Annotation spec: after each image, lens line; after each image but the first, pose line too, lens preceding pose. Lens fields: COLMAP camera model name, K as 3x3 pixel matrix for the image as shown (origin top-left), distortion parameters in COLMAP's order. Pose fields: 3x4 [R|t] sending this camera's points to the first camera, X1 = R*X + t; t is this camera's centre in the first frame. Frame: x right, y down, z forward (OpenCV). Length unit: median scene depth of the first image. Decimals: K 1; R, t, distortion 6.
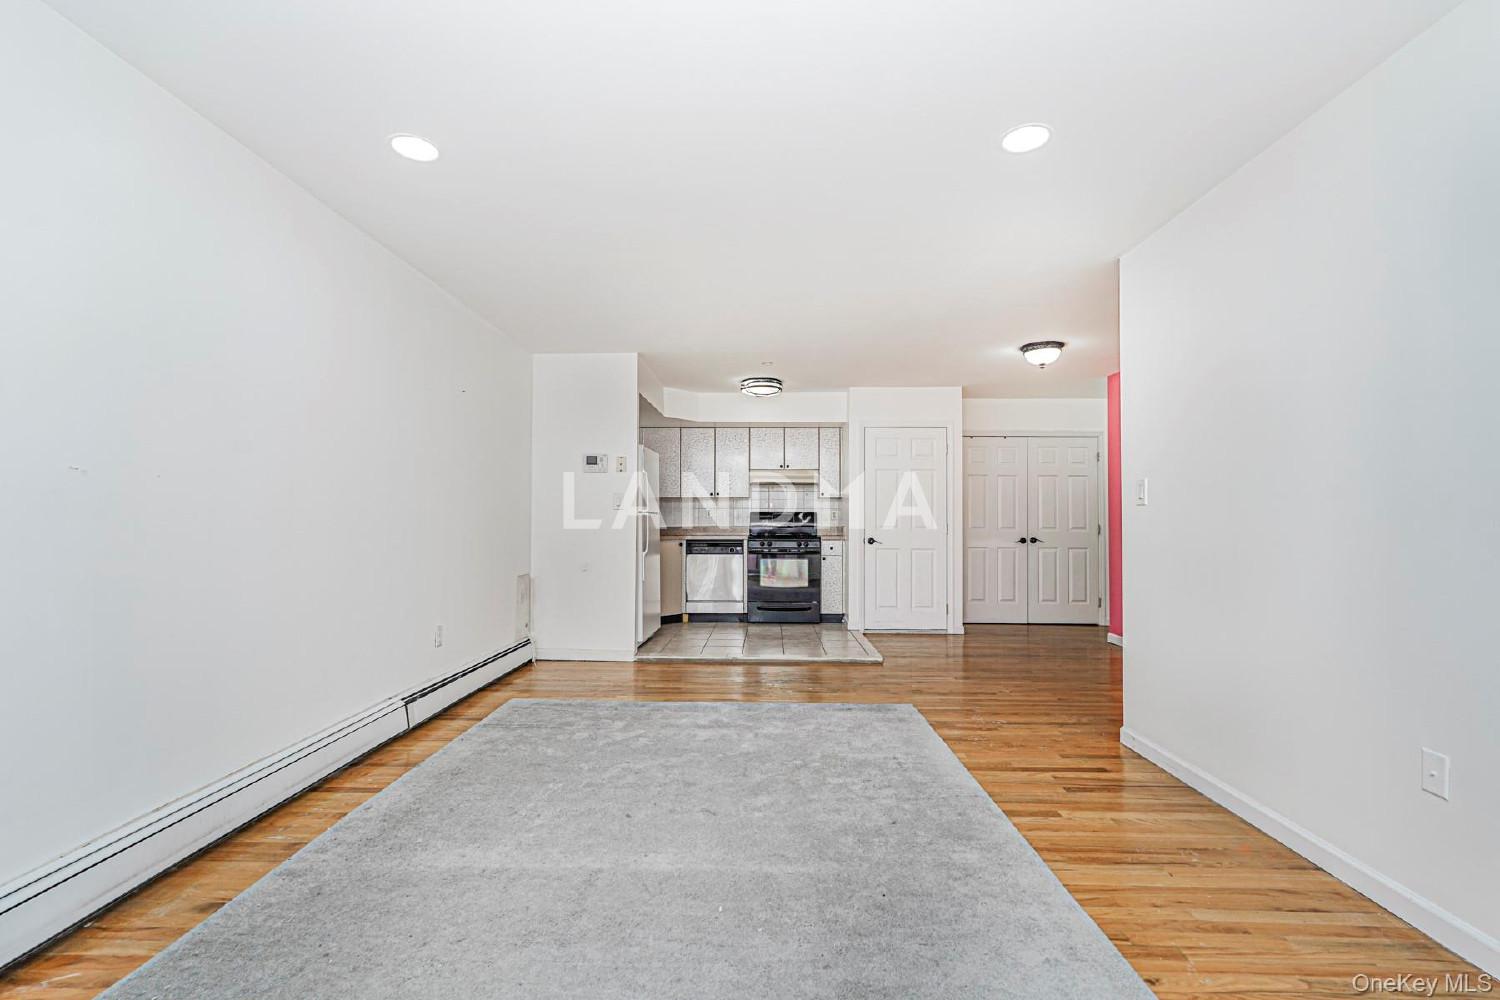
lens RADIAL K [[659.2, 0, 748.2], [0, 659.2, 517.6], [0, 0, 1]] dist [-0.016275, 0.009614]
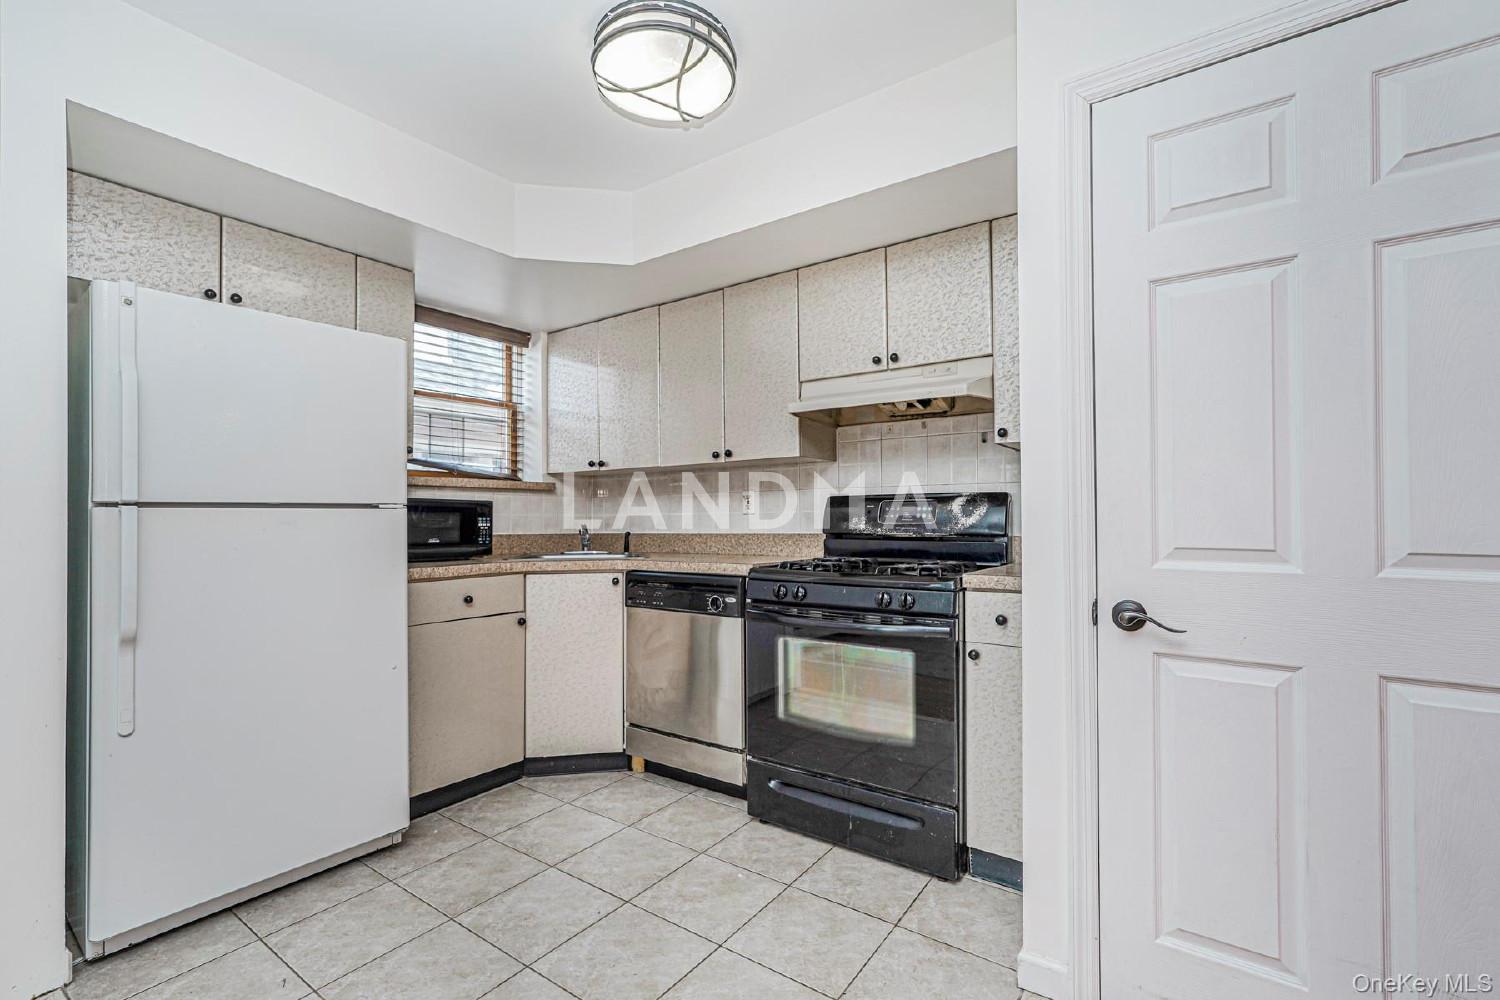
lens RADIAL K [[659.2, 0, 748.2], [0, 659.2, 517.6], [0, 0, 1]] dist [-0.016275, 0.009614]
pose [[0.831992, -0.005895, -0.554757, 0.190963], [0.012656, 0.999885, 0.008355, -0.000444], [0.554644, -0.013972, 0.831970, 0.710891]]
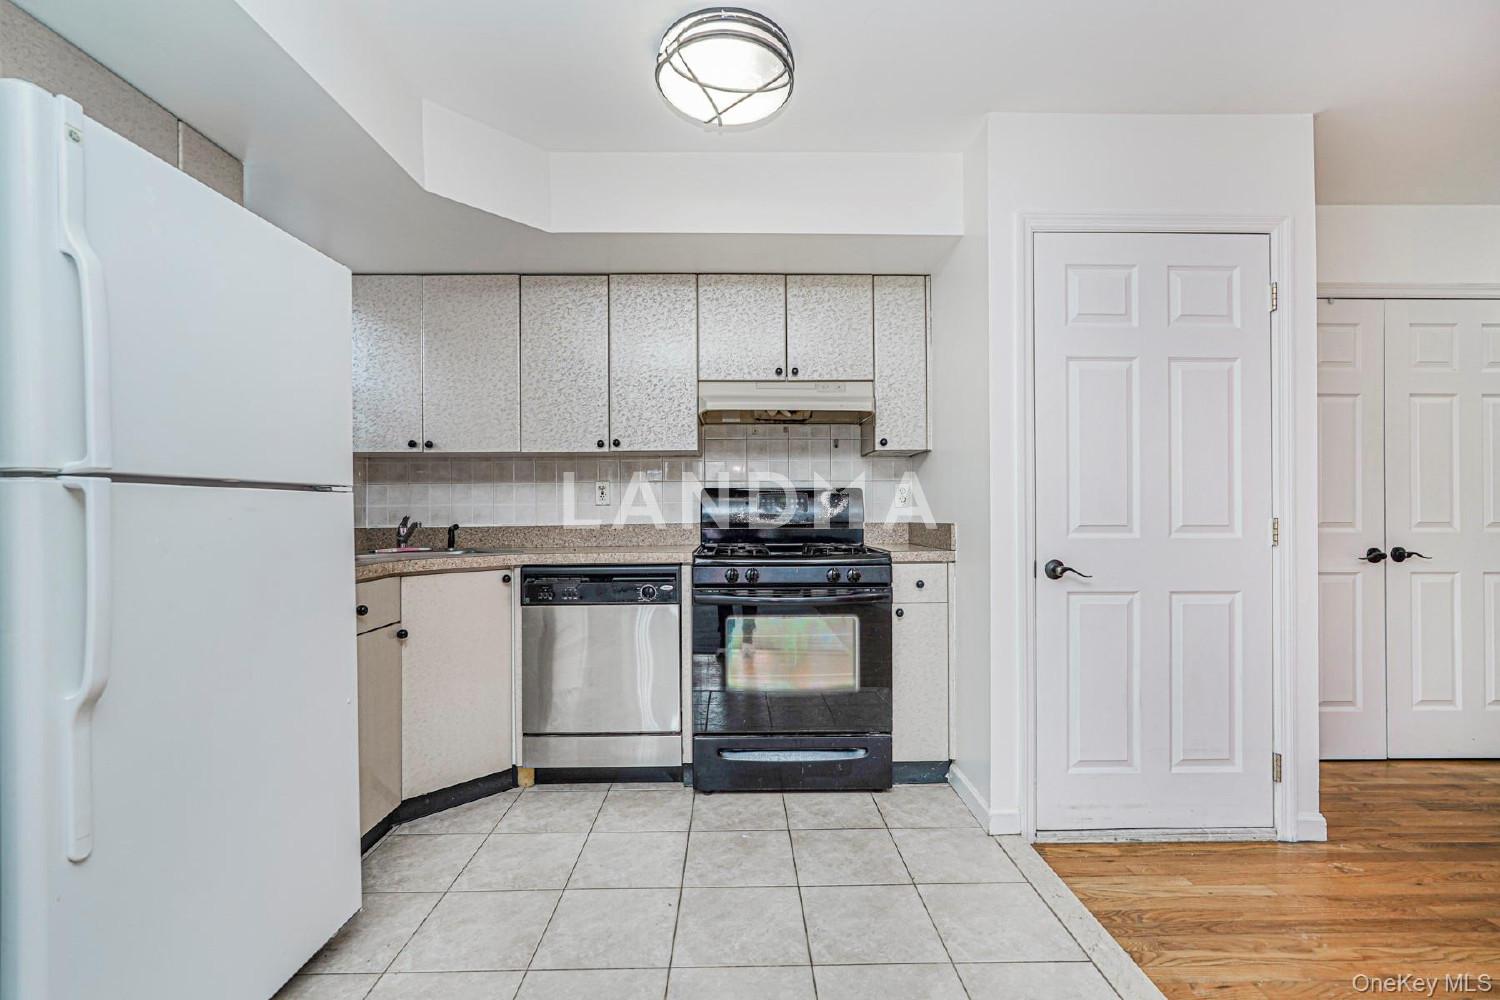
lens RADIAL K [[659.2, 0, 748.2], [0, 659.2, 517.6], [0, 0, 1]] dist [-0.016275, 0.009614]
pose [[0.998979, -0.006812, 0.044656, 0.014420], [0.005893, 0.999769, 0.020685, 0.000861], [-0.044786, -0.020401, 0.998788, 0.636092]]
